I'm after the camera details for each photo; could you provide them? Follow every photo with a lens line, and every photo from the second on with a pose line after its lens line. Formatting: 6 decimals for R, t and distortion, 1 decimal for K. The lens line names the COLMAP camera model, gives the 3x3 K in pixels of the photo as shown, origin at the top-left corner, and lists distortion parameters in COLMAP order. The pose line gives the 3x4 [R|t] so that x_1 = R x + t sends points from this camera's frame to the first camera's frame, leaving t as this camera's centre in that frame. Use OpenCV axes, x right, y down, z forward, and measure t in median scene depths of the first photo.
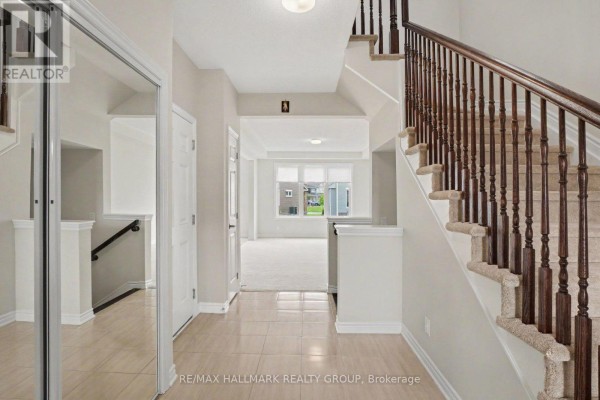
lens RADIAL K [[302.4, 0, 297.5], [0, 302.4, 197.0], [0, 0, 1]] dist [-0.002920, -0.000367]
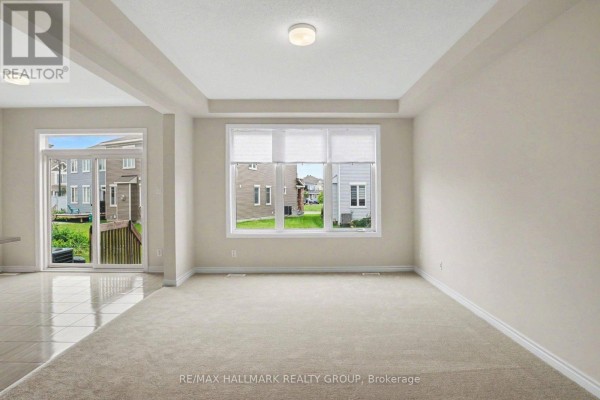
lens RADIAL K [[302.4, 0, 297.5], [0, 302.4, 197.0], [0, 0, 1]] dist [-0.002920, -0.000367]
pose [[0.999948, -0.009837, 0.002557, 0.035951], [0.009820, 0.999930, 0.006573, 0.004151], [-0.002621, -0.006547, 0.999975, 0.424464]]
